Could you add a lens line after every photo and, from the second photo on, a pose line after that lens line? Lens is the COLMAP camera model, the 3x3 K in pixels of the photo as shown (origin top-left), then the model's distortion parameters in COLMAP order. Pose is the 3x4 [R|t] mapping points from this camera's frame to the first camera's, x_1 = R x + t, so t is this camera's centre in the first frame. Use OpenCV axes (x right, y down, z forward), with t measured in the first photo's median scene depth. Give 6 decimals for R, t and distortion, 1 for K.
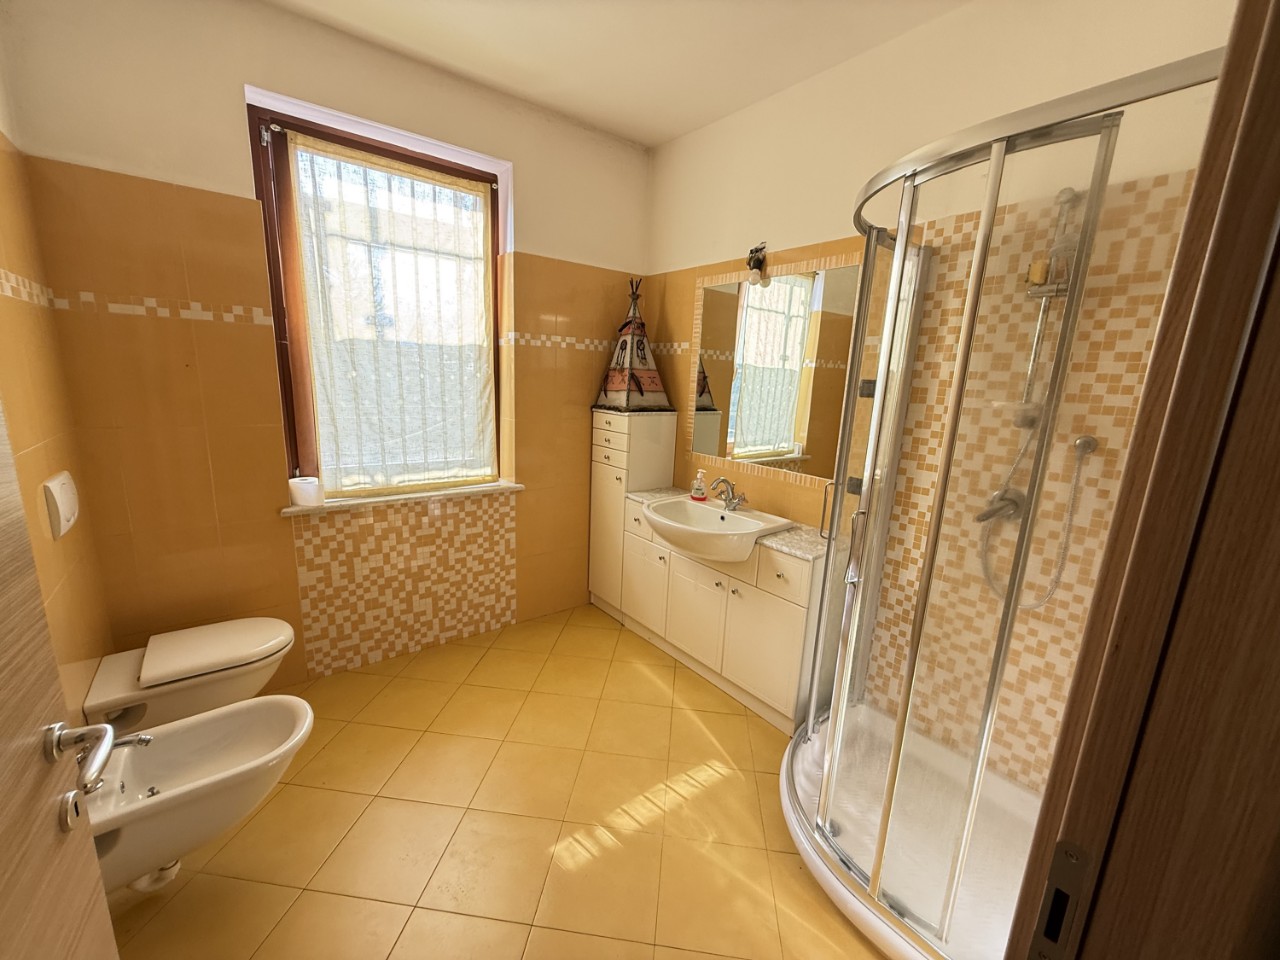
lens RADIAL K [[508.6, 0, 638.3], [0, 508.6, 480.8], [0, 0, 1]] dist [-0.005374, 0.002422]
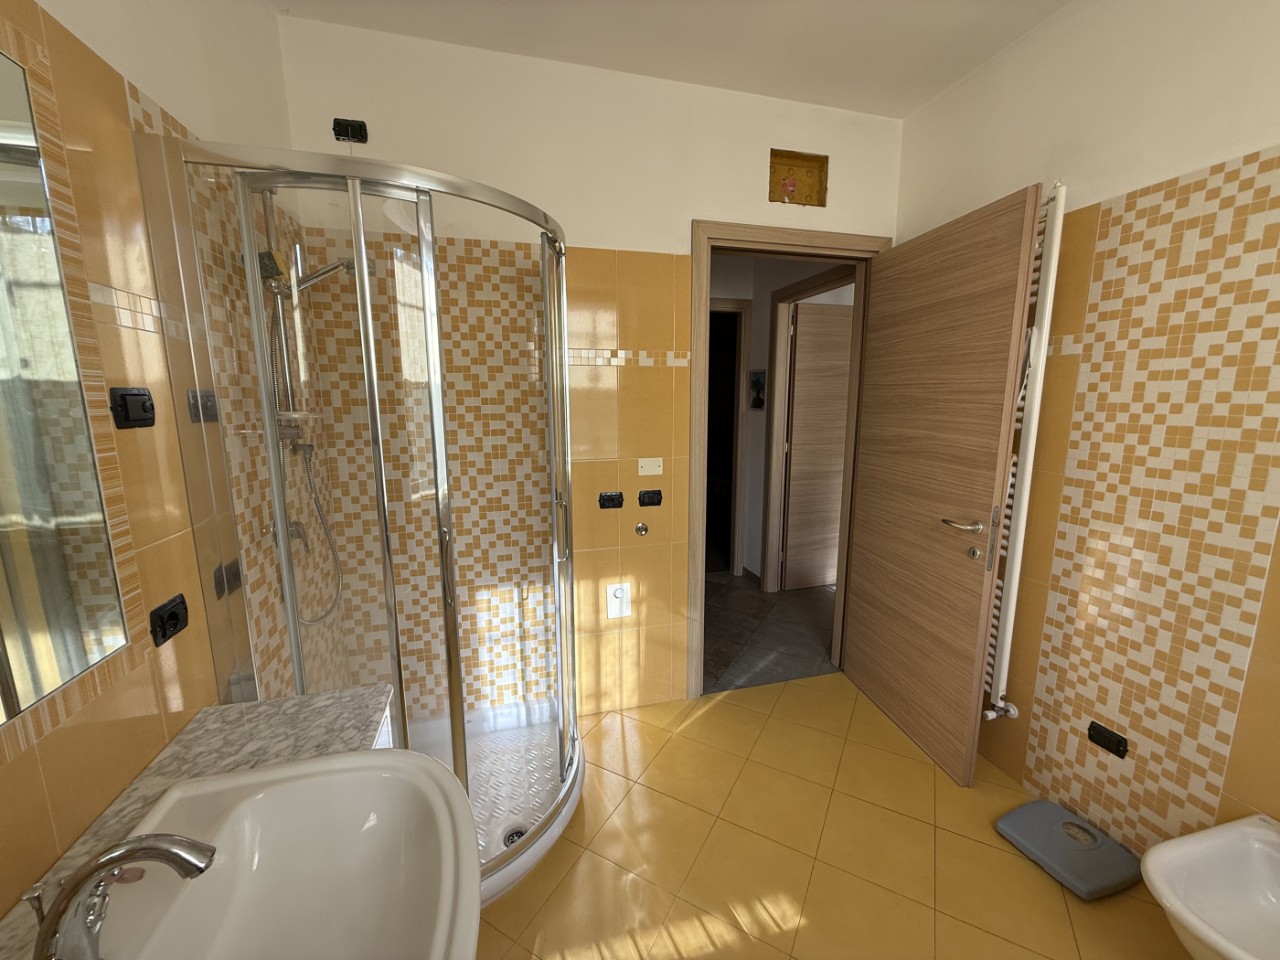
lens RADIAL K [[508.6, 0, 641.6], [0, 508.6, 481.6], [0, 0, 1]] dist [-0.005374, 0.002422]
pose [[-0.917181, -0.102892, 0.384957, -0.134011], [0.045138, 0.933041, 0.356927, -0.272168], [-0.395905, 0.344743, -0.851124, 1.281252]]
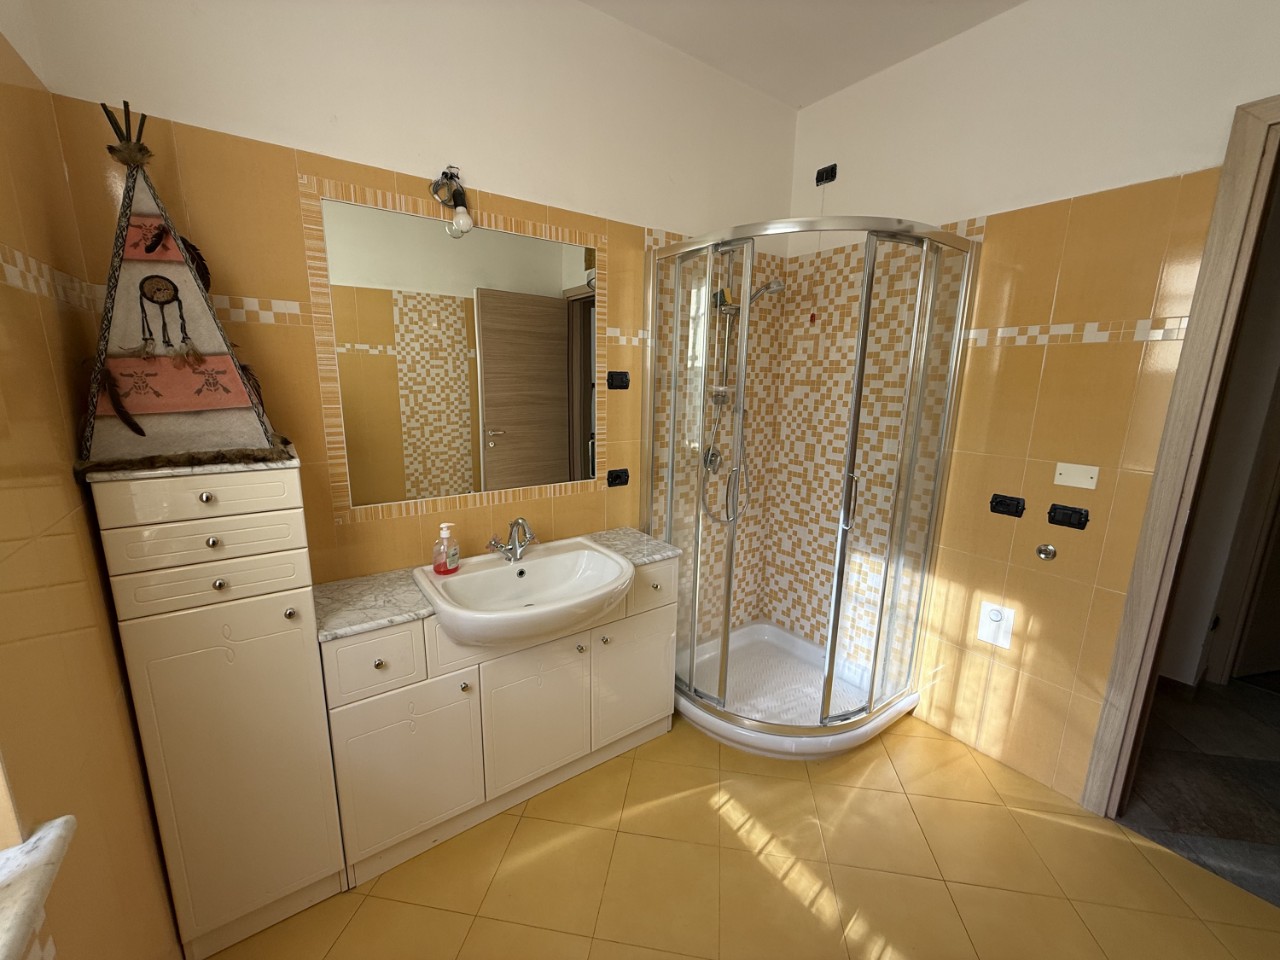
lens RADIAL K [[508.6, 0, 634.7], [0, 508.6, 482.9], [0, 0, 1]] dist [-0.005374, 0.002422]
pose [[0.052236, -0.242698, 0.968695, -0.593861], [0.186473, 0.955328, 0.229294, -0.223113], [-0.981070, 0.168658, 0.095159, 0.949413]]
